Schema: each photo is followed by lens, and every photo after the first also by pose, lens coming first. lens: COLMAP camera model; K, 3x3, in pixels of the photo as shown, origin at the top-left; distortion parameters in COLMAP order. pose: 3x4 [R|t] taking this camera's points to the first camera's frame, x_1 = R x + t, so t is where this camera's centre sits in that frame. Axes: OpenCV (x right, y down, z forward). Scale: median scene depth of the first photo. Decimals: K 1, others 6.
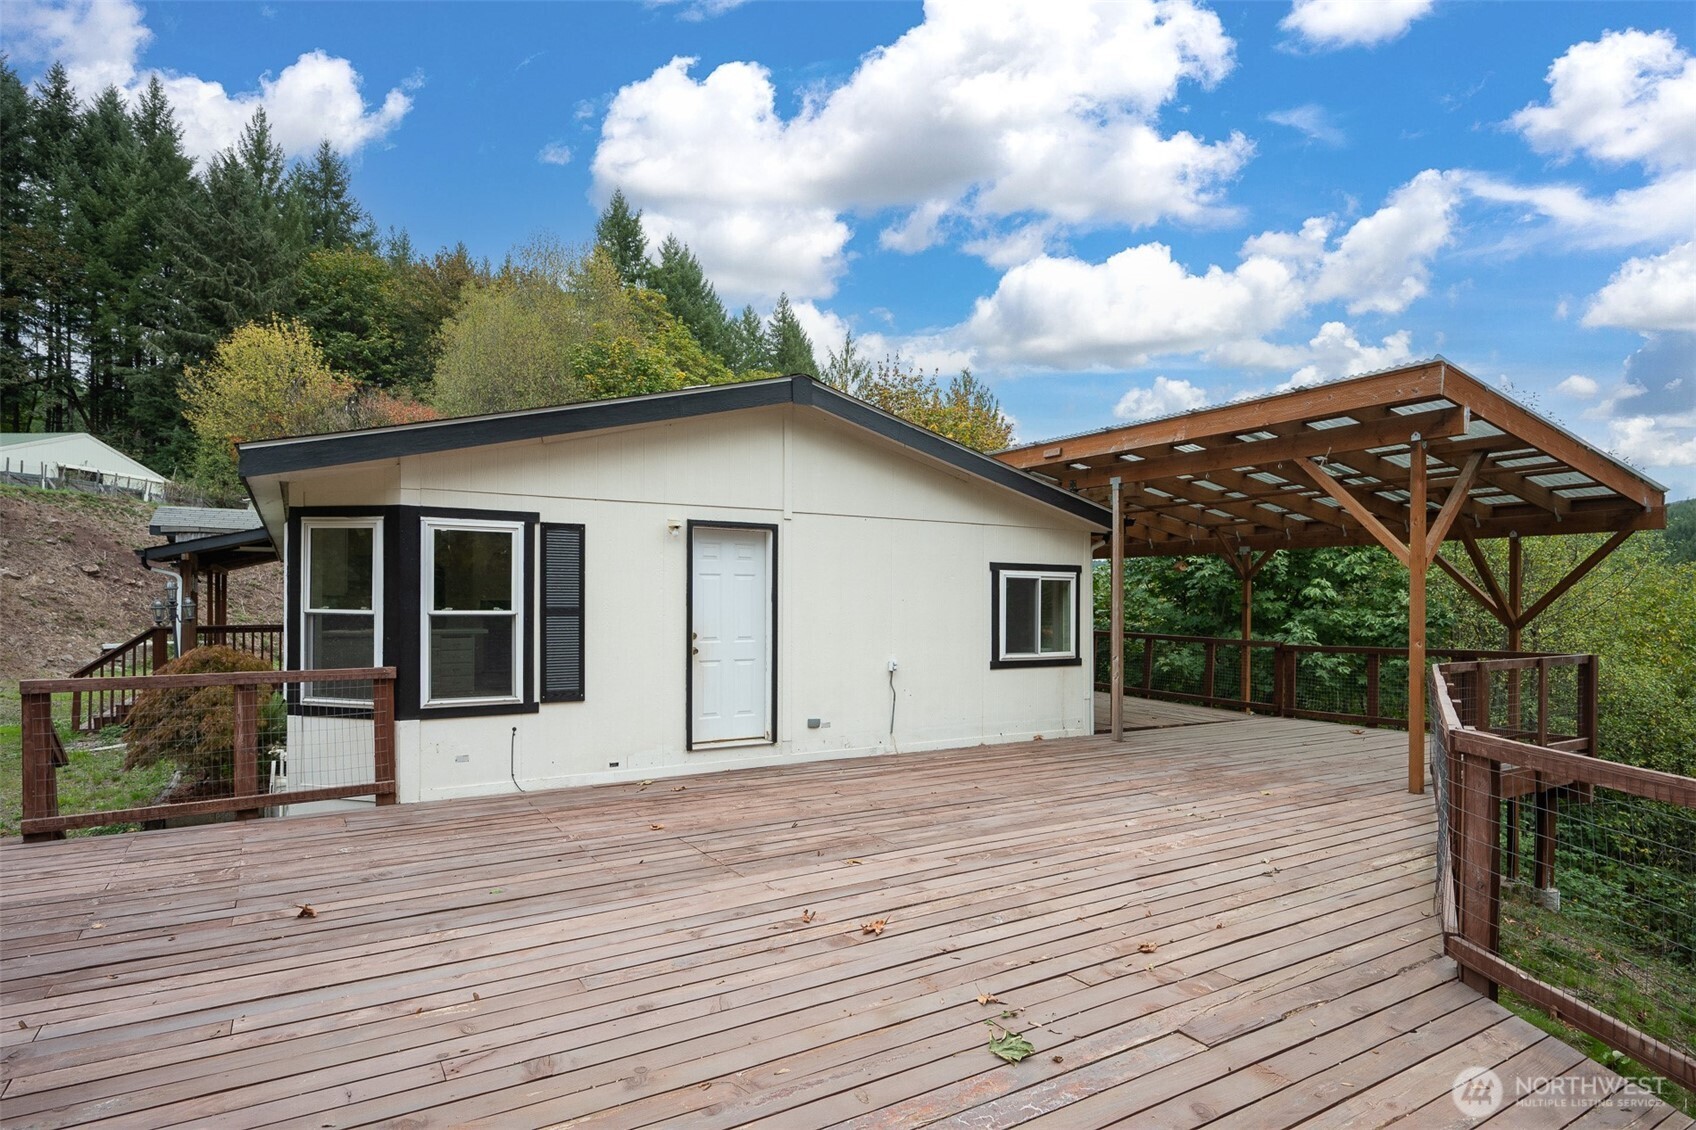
lens RADIAL K [[896.4, 0, 879.2], [0, 896.4, 611.3], [0, 0, 1]] dist [0.001929, 0.001753]
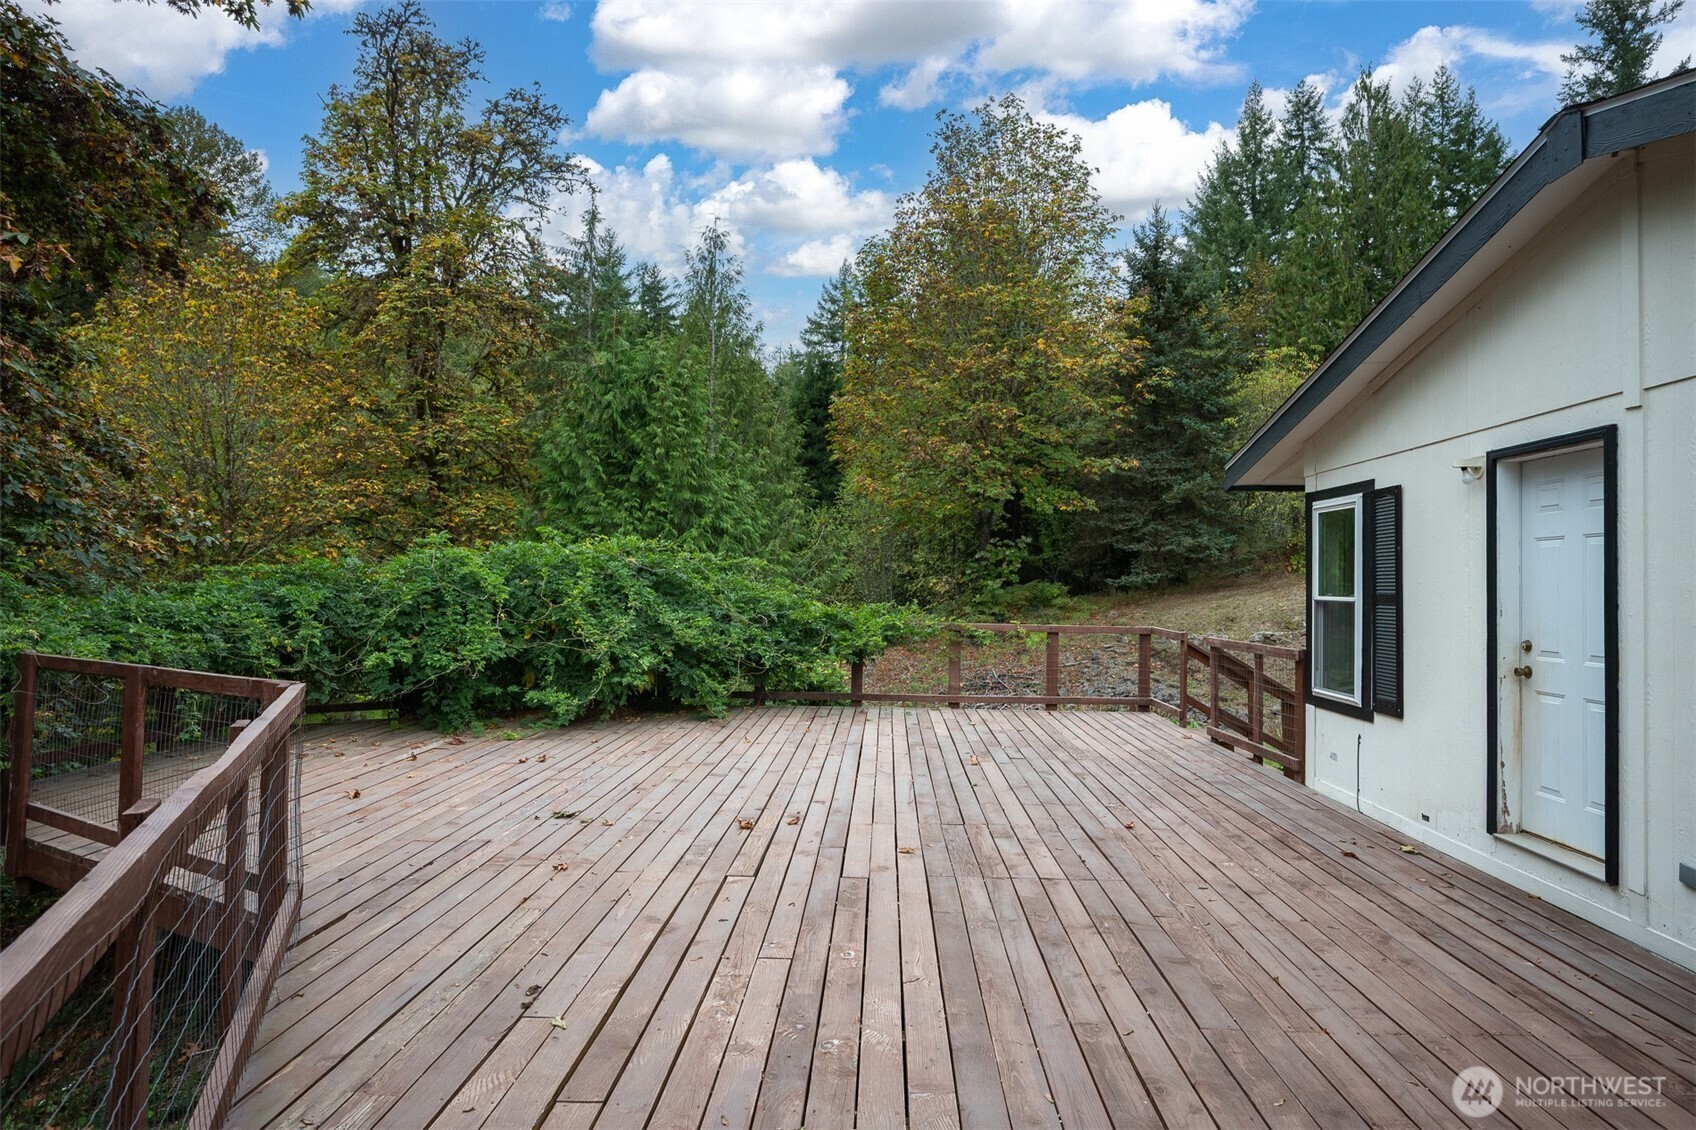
lens RADIAL K [[967.4, 0, 860.7], [0, 967.4, 567.4], [0, 0, 1]] dist [-0.006334, 0.001537]
pose [[-0.557632, -0.028712, -0.829591, 0.668099], [-0.027076, 0.999499, -0.016392, -0.001912], [0.829646, 0.013321, -0.558130, 1.190680]]
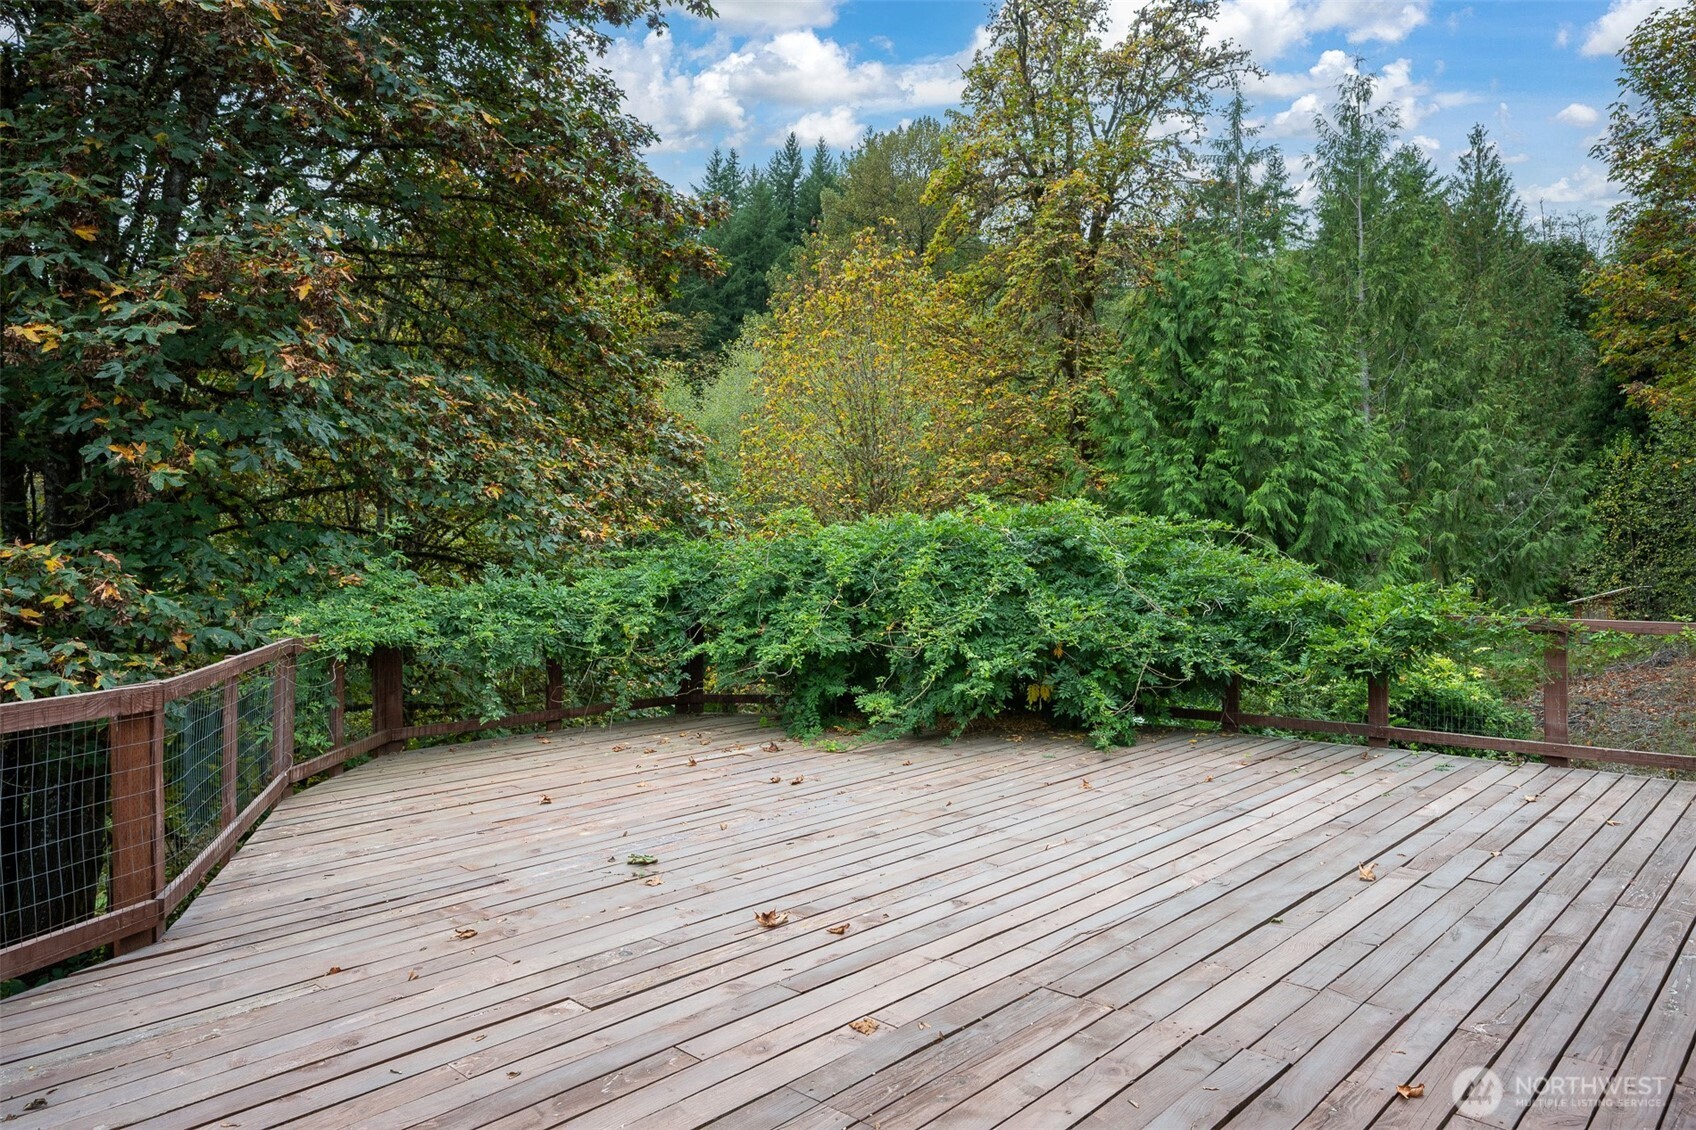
lens RADIAL K [[1099.7, 0, 872.1], [0, 1099.7, 525.0], [0, 0, 1]] dist [0.005763, 0.004748]
pose [[-0.968041, -0.005353, -0.250736, 0.107758], [-0.000788, 0.999832, -0.018303, -0.010068], [0.250792, -0.017520, -0.967882, 1.290328]]
